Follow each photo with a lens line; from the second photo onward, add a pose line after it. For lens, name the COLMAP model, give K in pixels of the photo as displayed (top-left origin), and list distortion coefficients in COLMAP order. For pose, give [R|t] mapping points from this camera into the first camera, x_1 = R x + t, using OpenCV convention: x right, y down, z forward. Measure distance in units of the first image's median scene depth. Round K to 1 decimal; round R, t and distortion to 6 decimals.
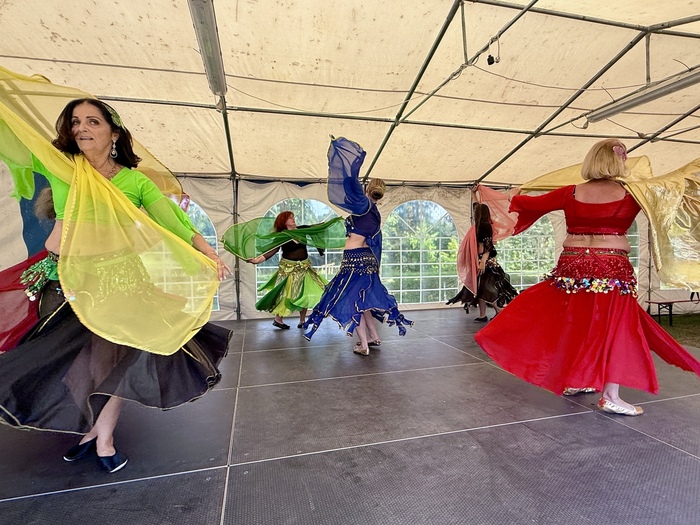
lens RADIAL K [[378.9, 0, 347.5], [0, 378.9, 258.6], [0, 0, 1]] dist [0.002691, -0.003320]
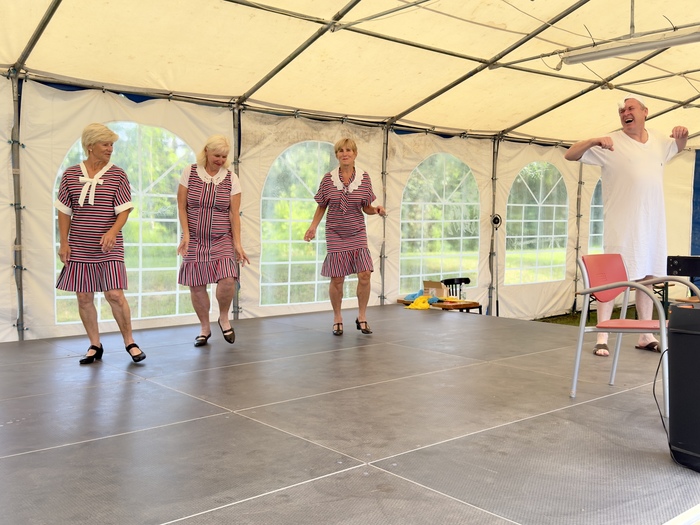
lens RADIAL K [[726.3, 0, 355.4], [0, 726.3, 268.5], [0, 0, 1]] dist [0.075552, 0.000000]
pose [[0.894403, -0.007159, 0.447204, -0.435379], [-0.014155, 0.998918, 0.044302, 0.006898], [-0.447038, -0.045954, 0.893334, -0.193309]]
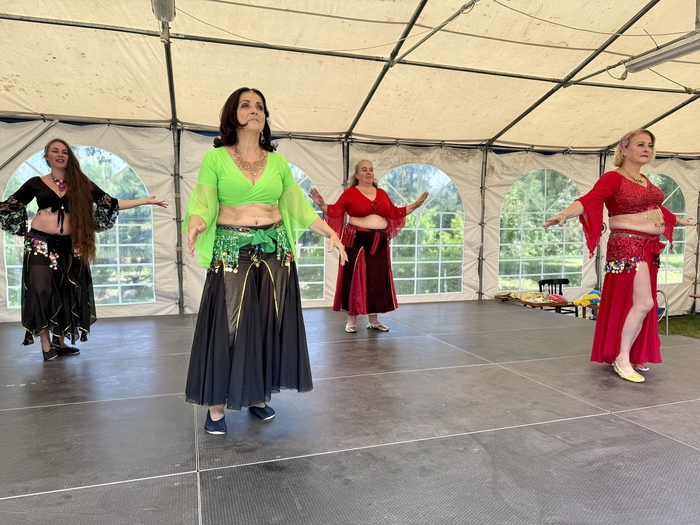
lens RADIAL K [[508.7, 0, 349.3], [0, 508.7, 264.5], [0, 0, 1]] dist [0.036492, -0.054624]
pose [[0.997819, 0.012596, 0.064798, -0.019798], [-0.015883, 0.998599, 0.050468, 0.003606], [-0.064072, -0.051387, 0.996621, -0.065855]]
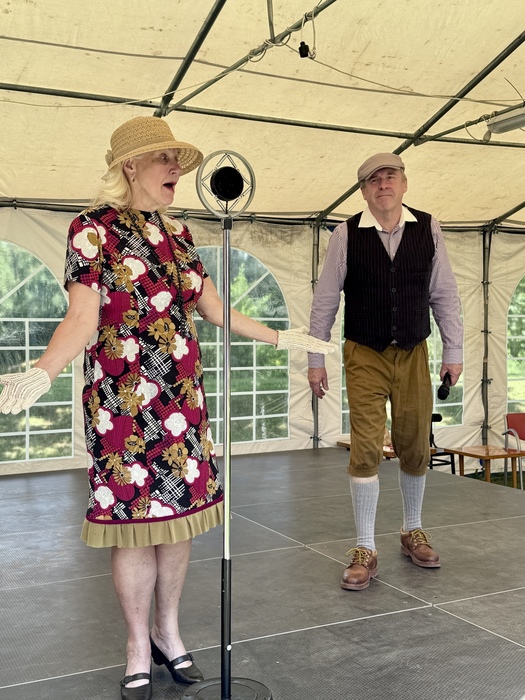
lens RADIAL K [[851.5, 0, 260.3], [0, 851.5, 344.4], [0, 0, 1]] dist [0.072871, 0.000000]
pose [[0.978803, 0.002905, 0.204783, 0.017378], [-0.003461, 0.999991, 0.002359, -0.033331], [-0.204775, -0.003017, 0.978805, -0.223602]]
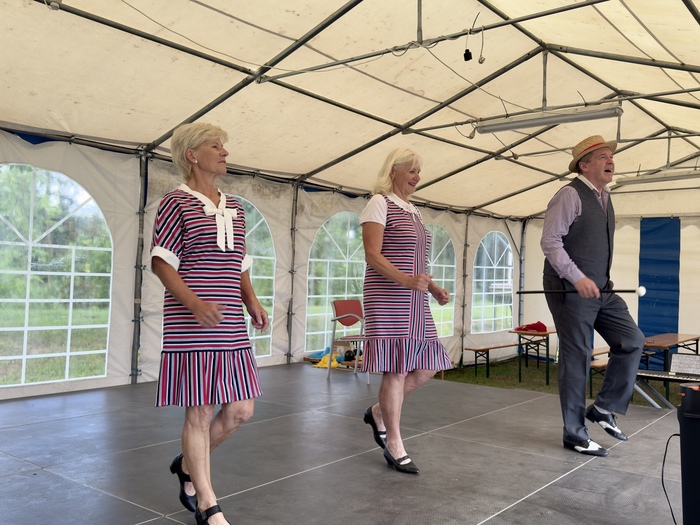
lens RADIAL K [[672.7, 0, 364.7], [0, 672.7, 265.4], [0, 0, 1]] dist [0.031586, 0.000000]
pose [[0.785636, 0.047612, 0.616854, -0.441312], [-0.031014, 0.998812, -0.037593, -0.006578], [-0.617911, 0.010403, 0.786179, 0.000172]]
